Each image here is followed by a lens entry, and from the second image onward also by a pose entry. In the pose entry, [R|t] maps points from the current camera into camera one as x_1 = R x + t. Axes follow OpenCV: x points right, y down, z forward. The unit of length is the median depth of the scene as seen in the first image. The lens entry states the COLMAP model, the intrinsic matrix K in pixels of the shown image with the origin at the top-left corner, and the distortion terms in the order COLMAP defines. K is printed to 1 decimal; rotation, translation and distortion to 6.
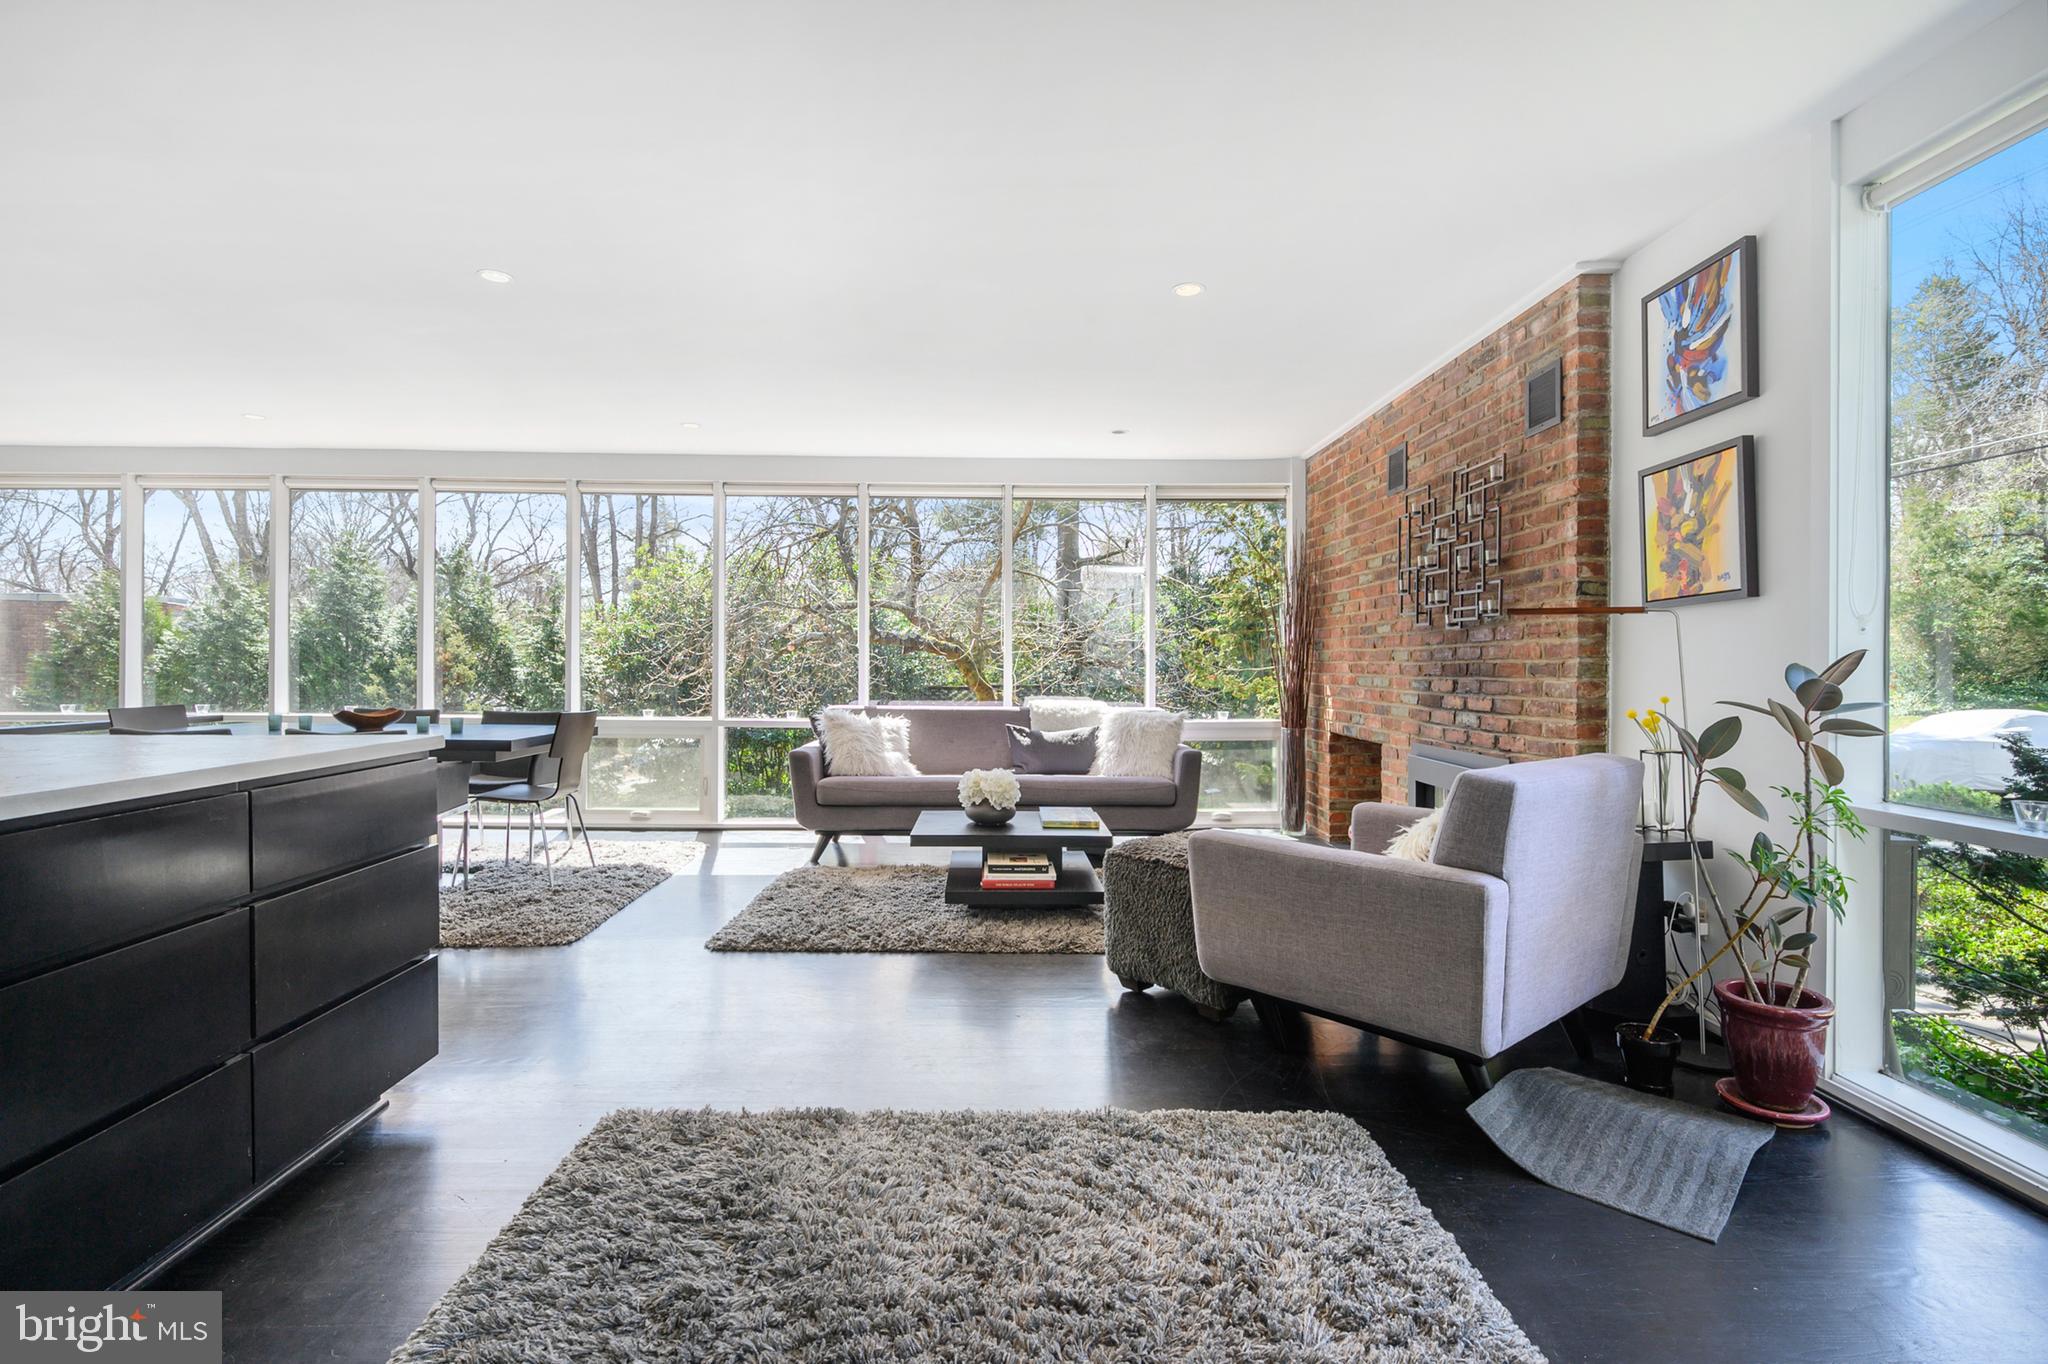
lens RADIAL K [[956.4, 0, 1018.0], [0, 956.4, 672.7], [0, 0, 1]] dist [-0.021231, -0.000293]
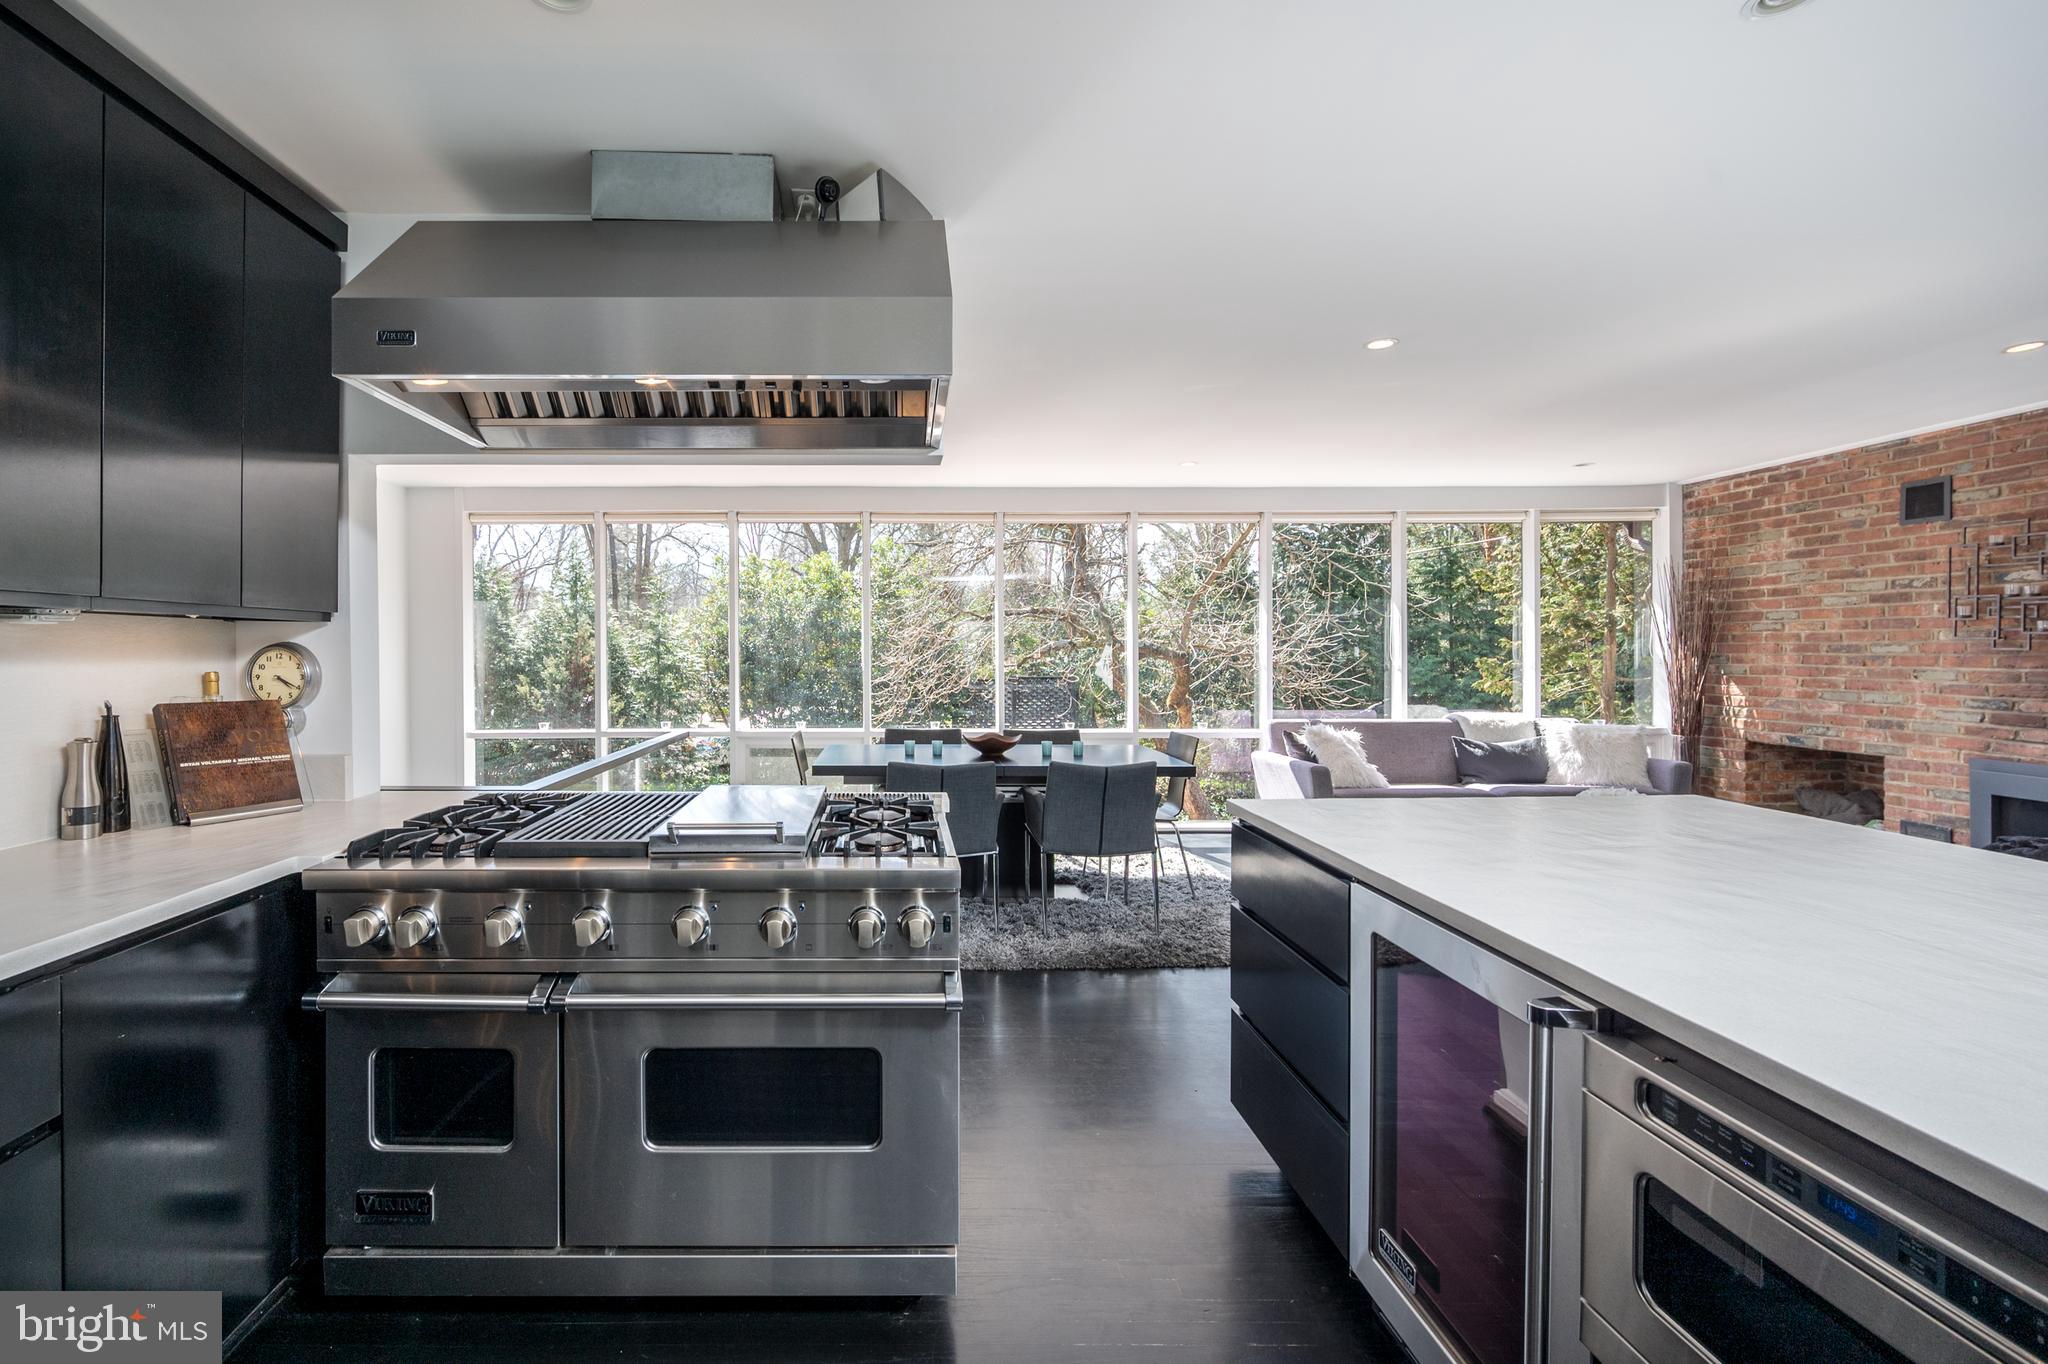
lens RADIAL K [[873.1, 0, 903.7], [0, 873.1, 658.1], [0, 0, 1]] dist [-0.001915, 0.000699]
pose [[0.999809, -0.011949, -0.015439, -1.125072], [0.011956, 0.999928, 0.000349, -0.077707], [0.015433, -0.000534, 0.999881, 0.004769]]
